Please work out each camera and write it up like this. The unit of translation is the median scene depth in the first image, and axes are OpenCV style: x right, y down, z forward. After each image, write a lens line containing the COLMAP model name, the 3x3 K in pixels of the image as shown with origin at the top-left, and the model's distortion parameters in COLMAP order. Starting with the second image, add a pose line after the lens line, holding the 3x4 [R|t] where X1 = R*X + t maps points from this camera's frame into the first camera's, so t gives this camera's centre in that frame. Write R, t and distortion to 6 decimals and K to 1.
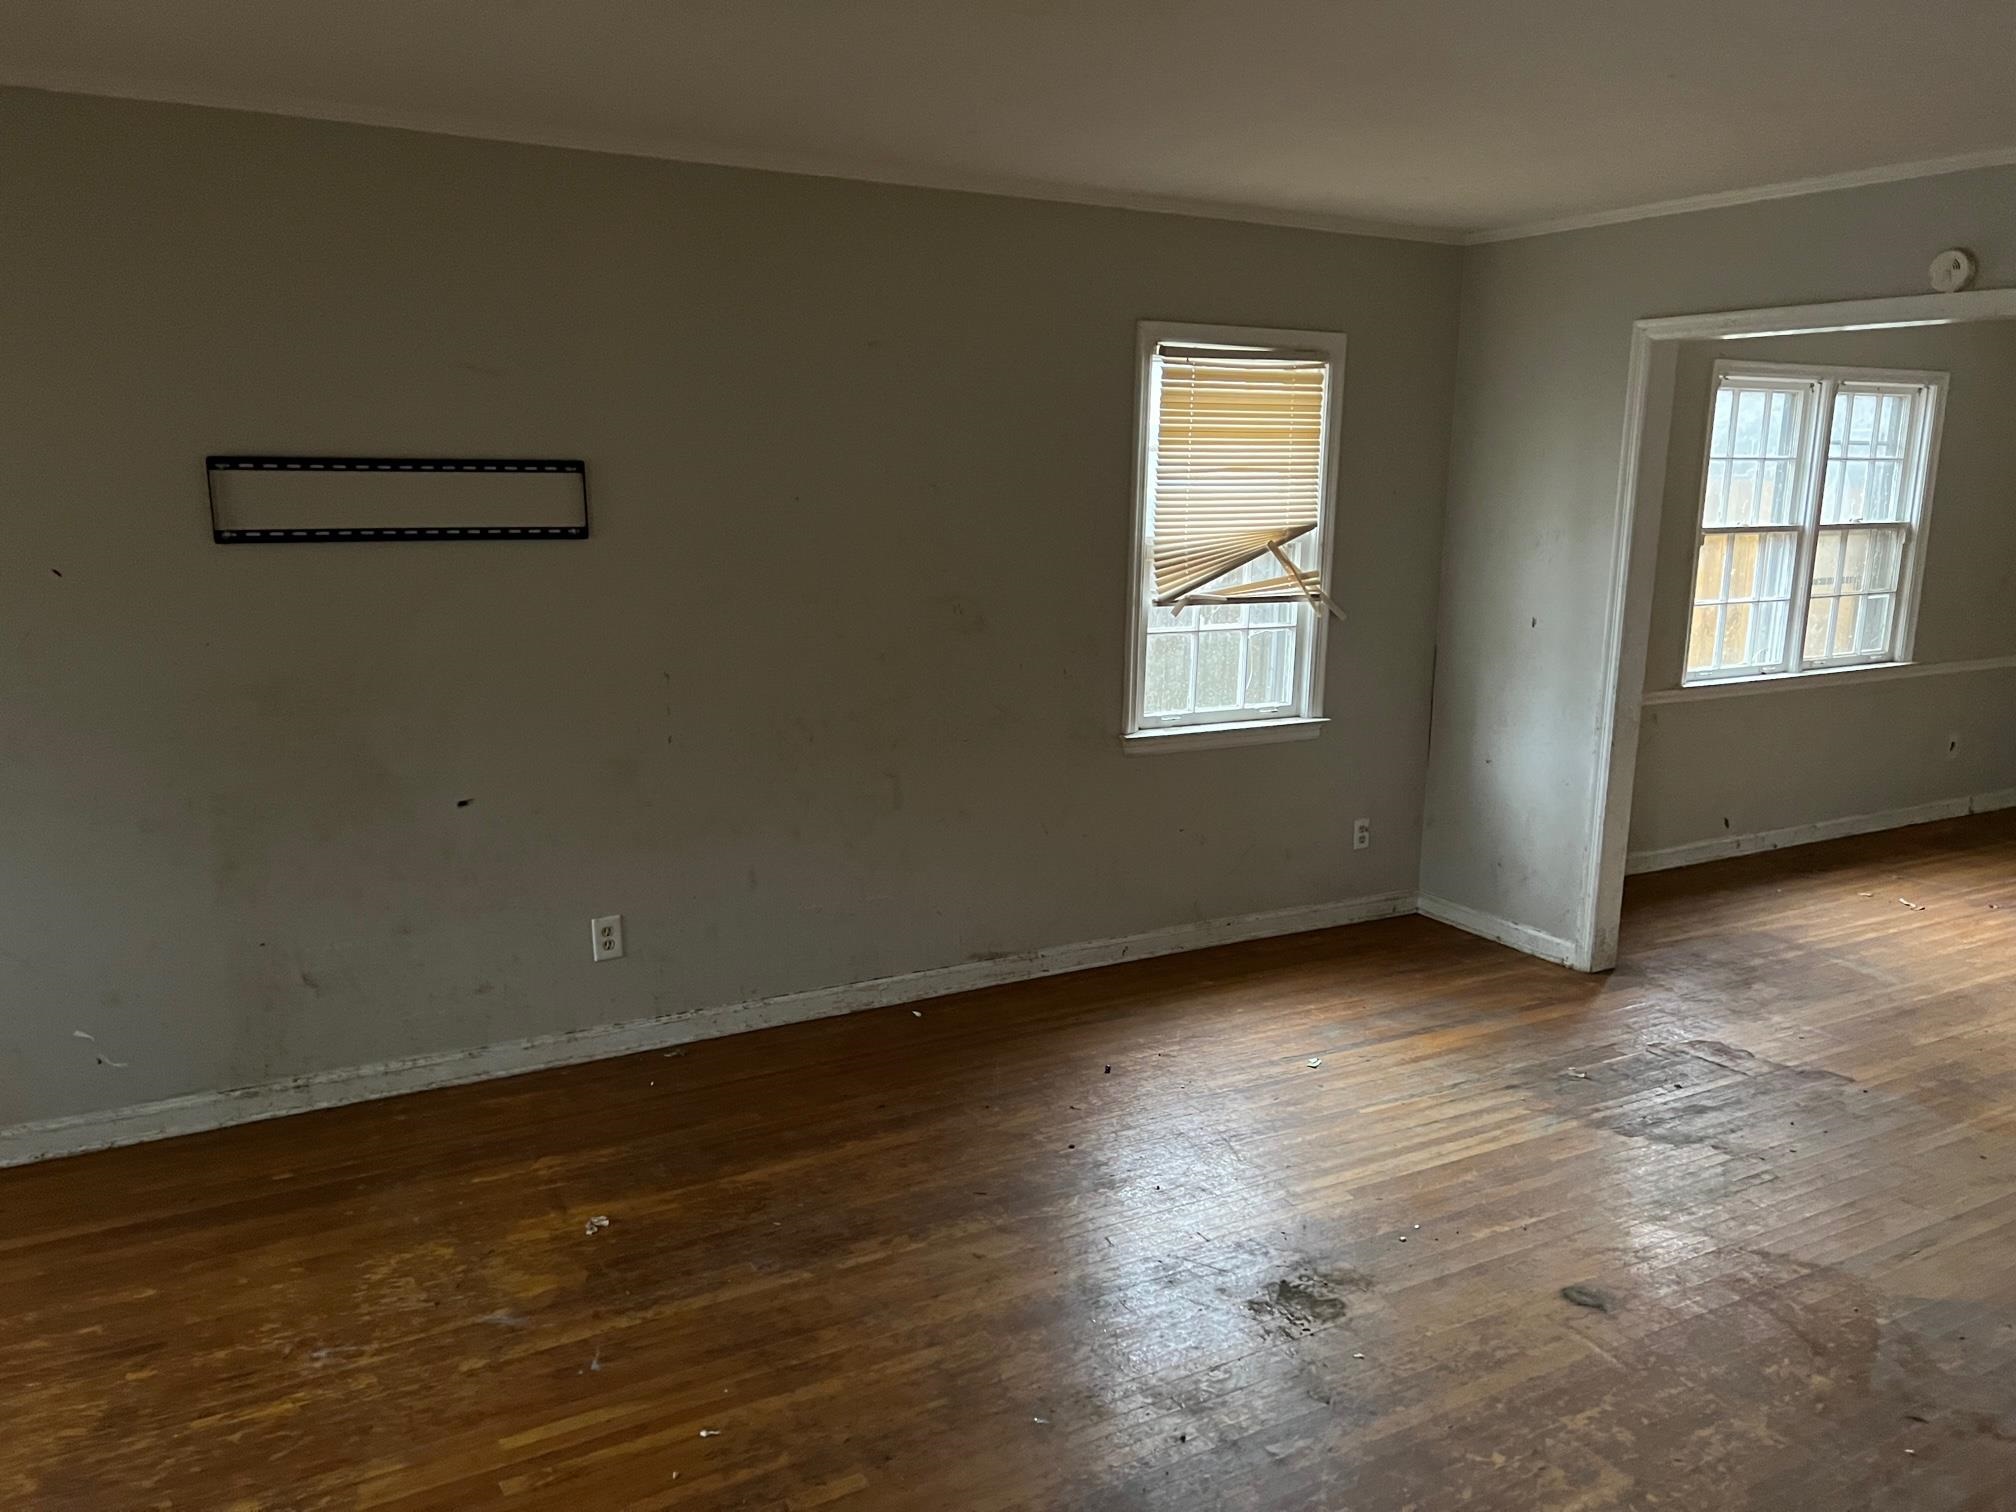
lens RADIAL K [[1513.8, 0, 998.4], [0, 1513.8, 769.4], [0, 0, 1]] dist [0.015135, -0.007948]
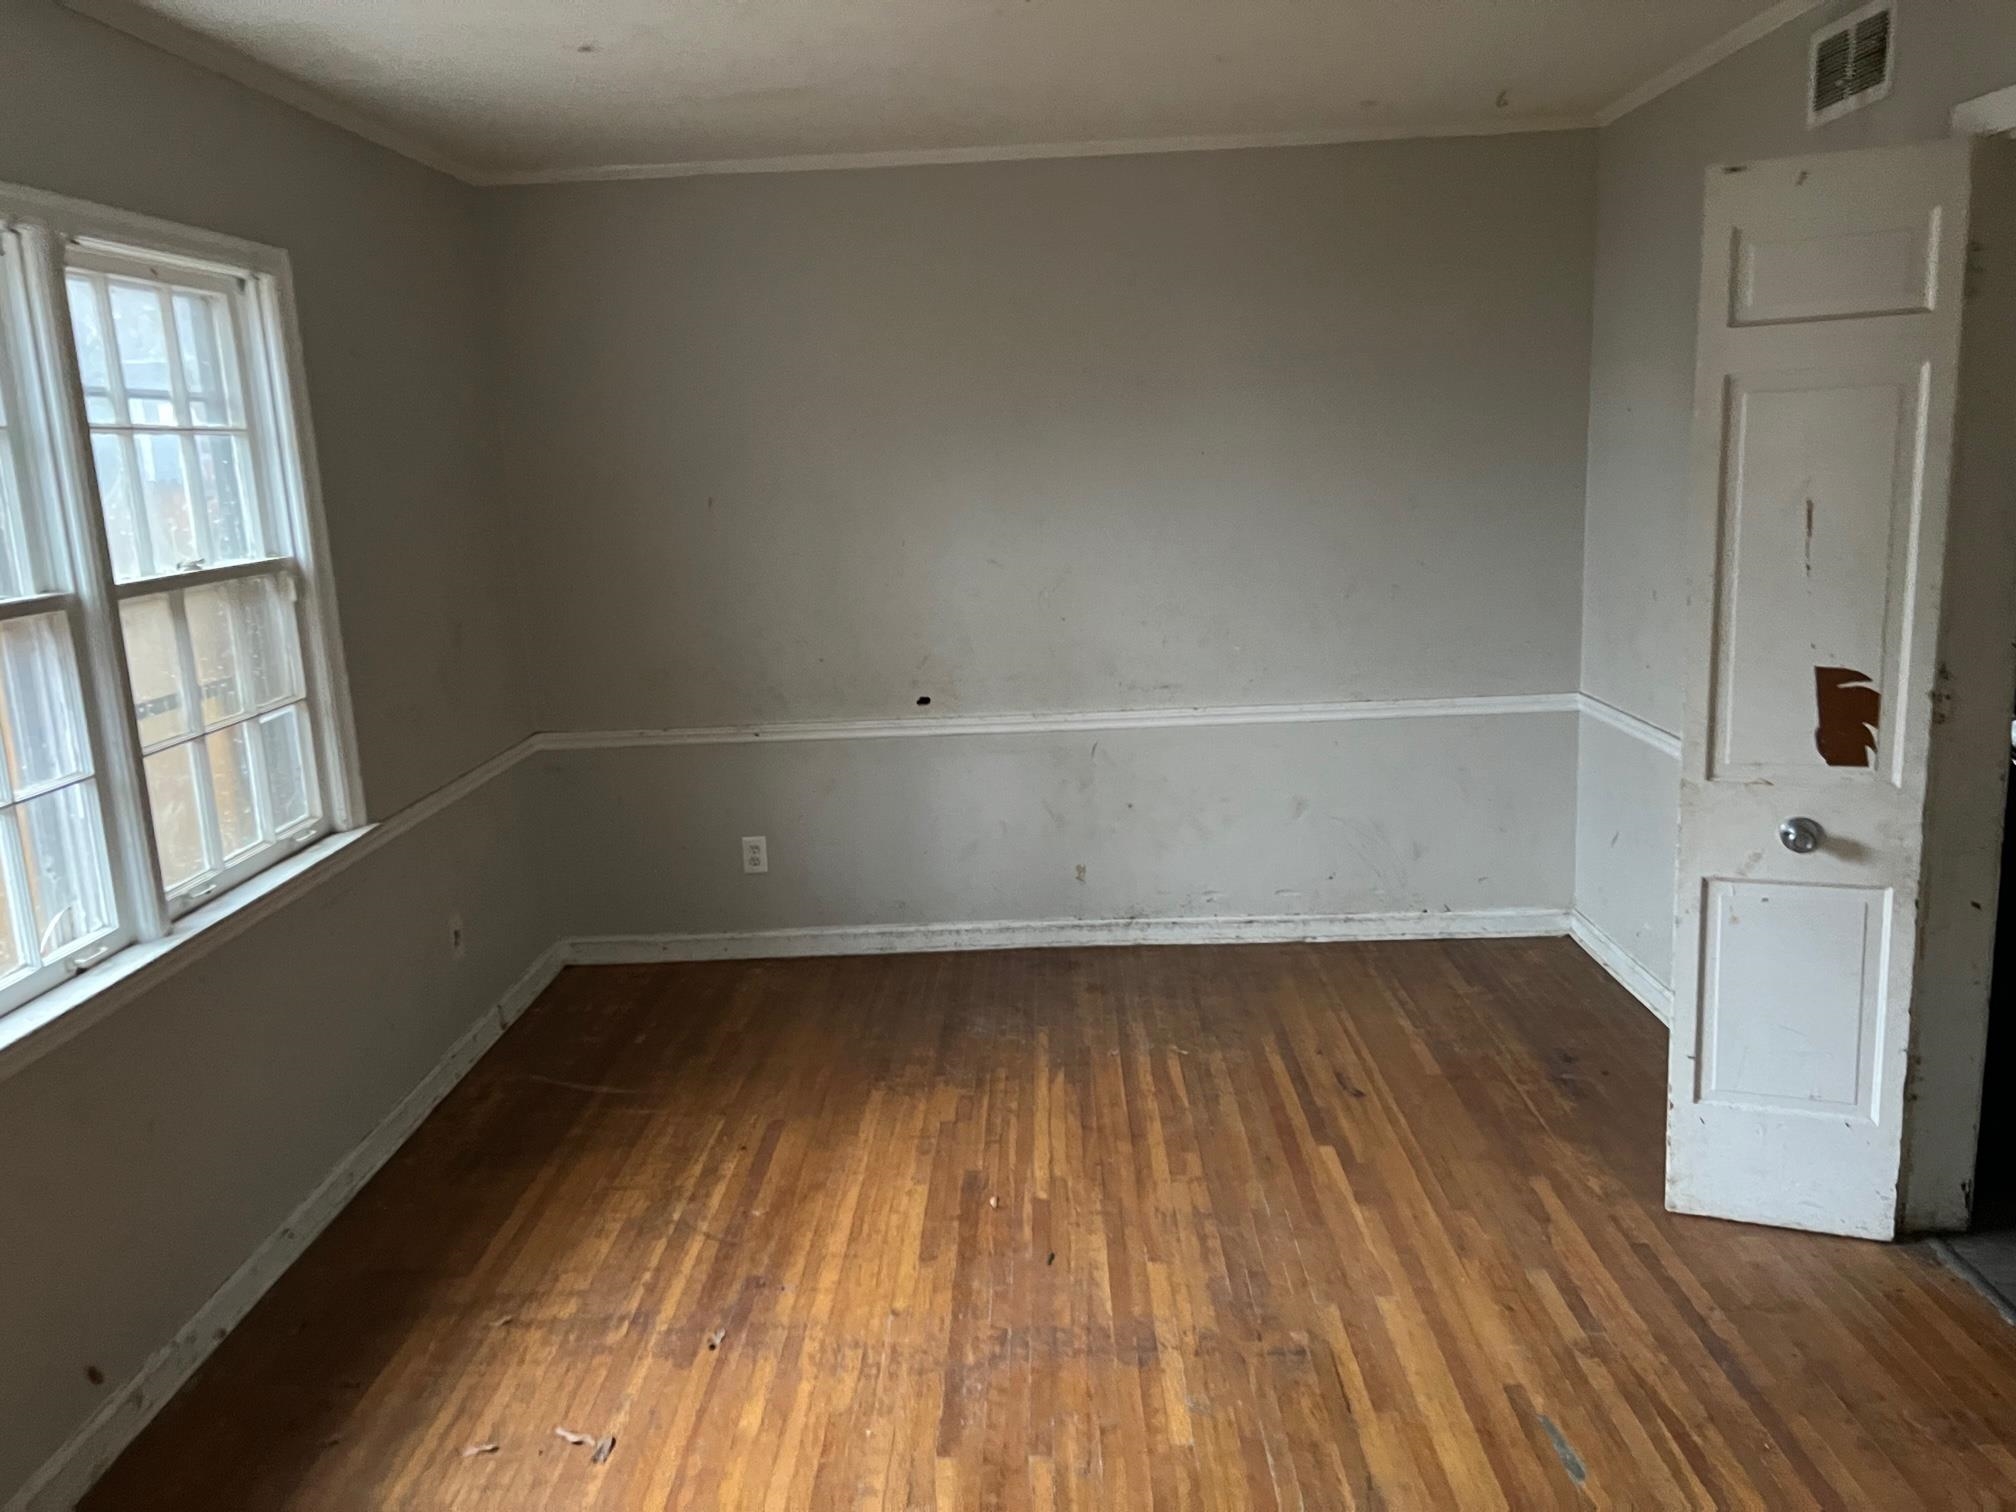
lens RADIAL K [[1513.8, 0, 1001.9], [0, 1513.8, 765.9], [0, 0, 1]] dist [0.015135, -0.007948]
pose [[0.510964, -0.213259, 0.832728, 0.296535], [0.220394, 0.968857, 0.112887, -0.103222], [-0.830869, 0.125847, 0.542051, 0.558406]]
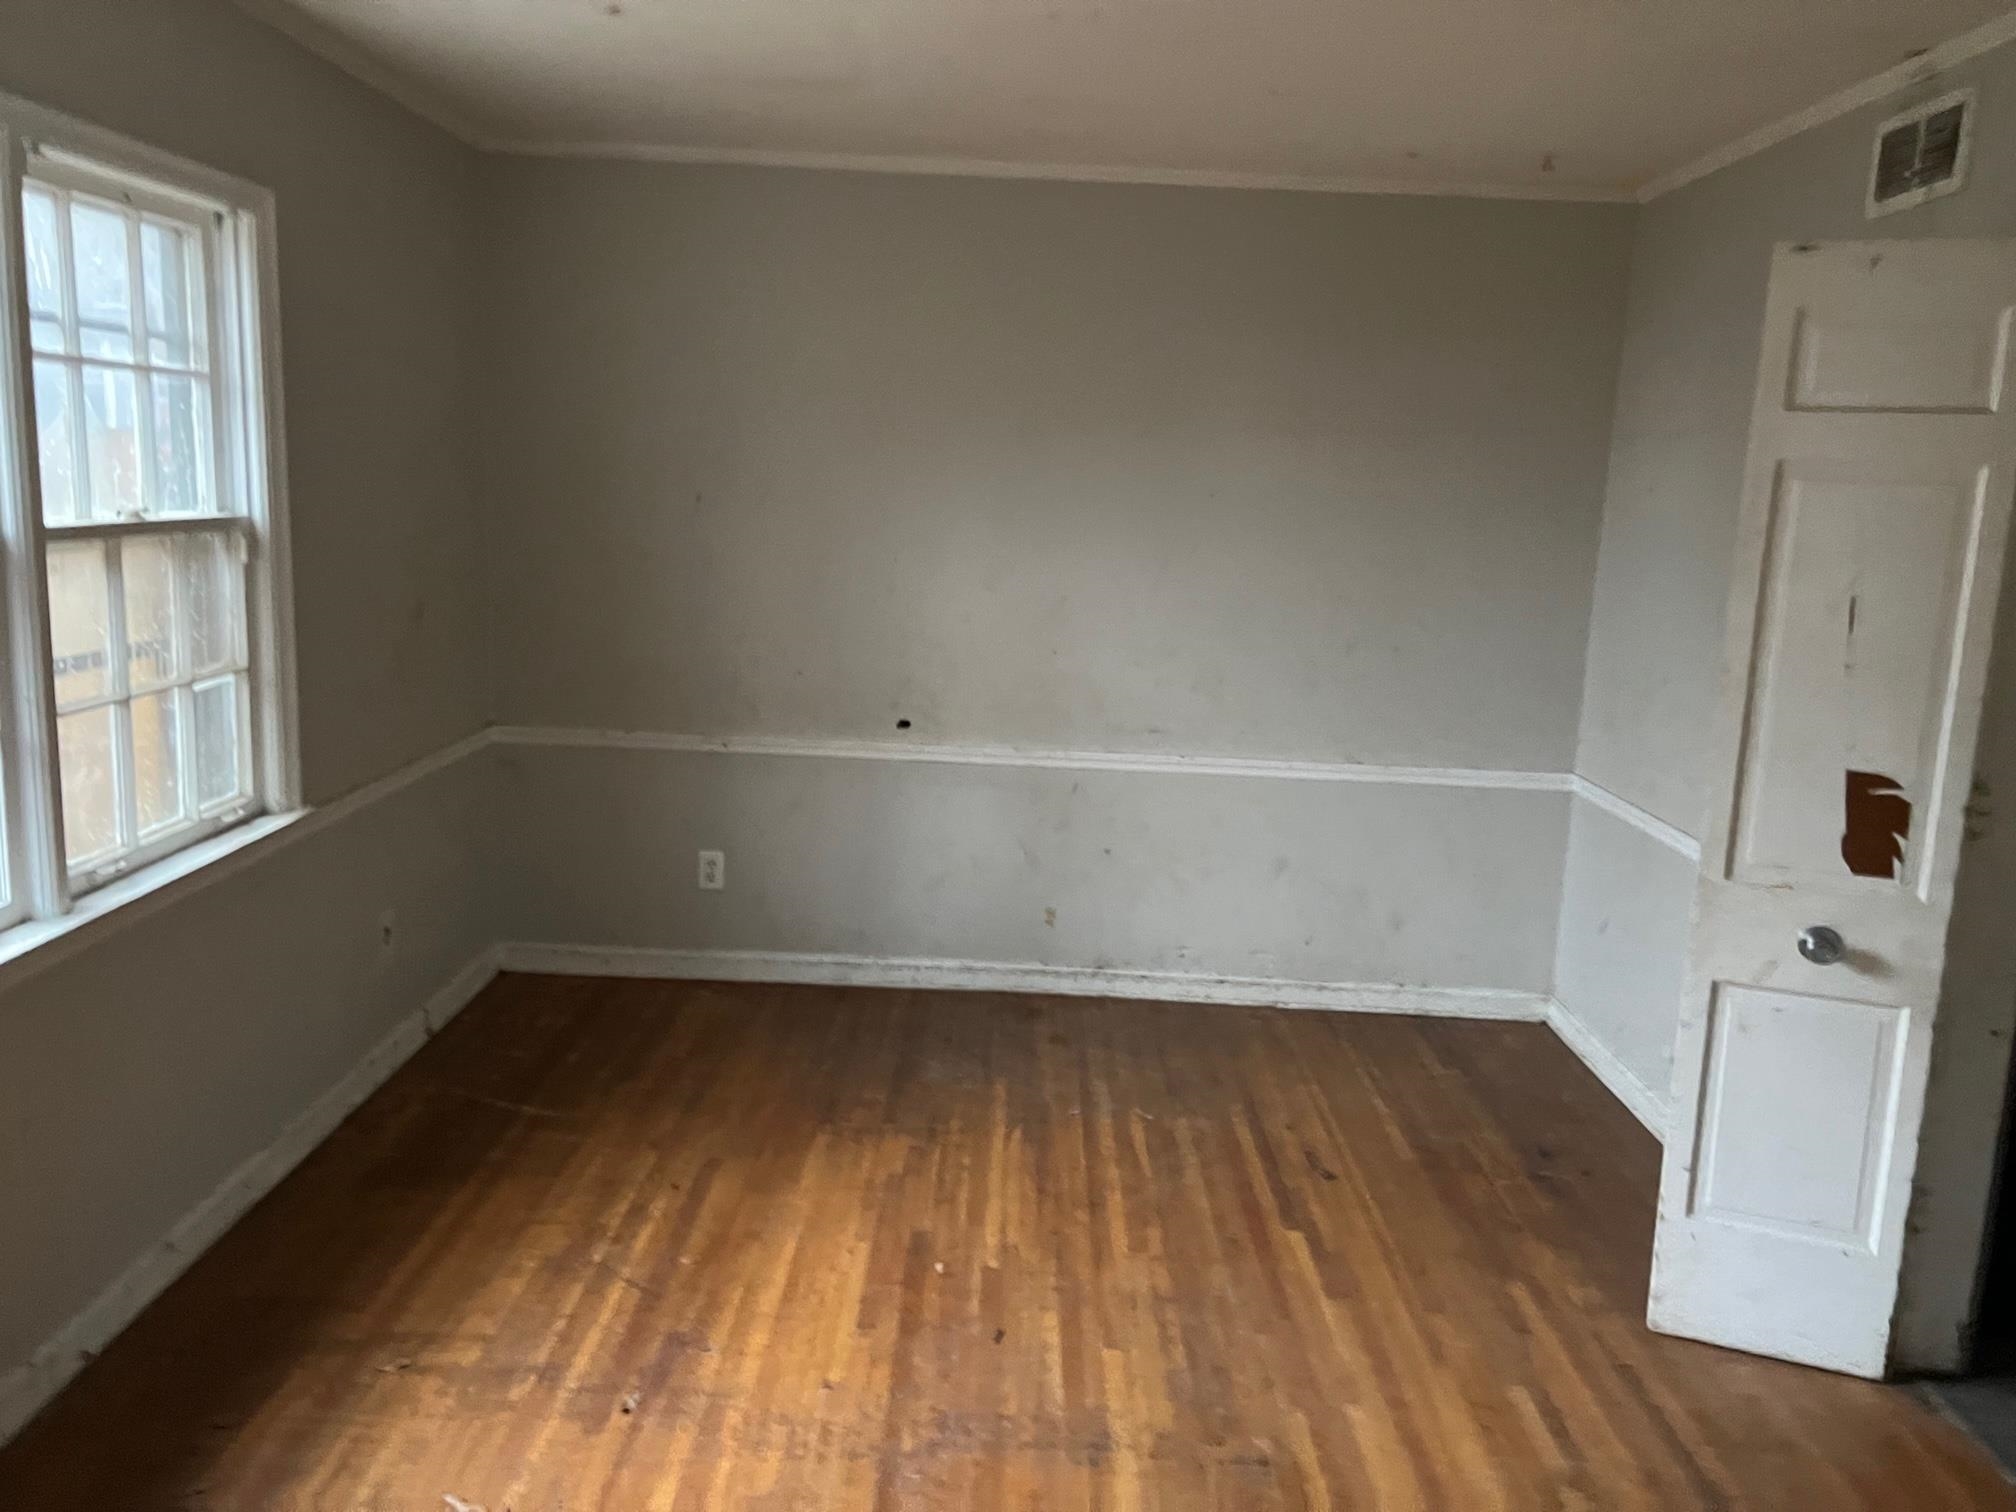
lens RADIAL K [[1513.8, 0, 1011.5], [0, 1513.8, 753.9], [0, 0, 1]] dist [0.015135, -0.007948]
pose [[0.495855, -0.148711, 0.855578, 0.315243], [0.135128, 0.986440, 0.093143, -0.104512], [-0.857828, 0.069428, 0.509226, 0.581842]]
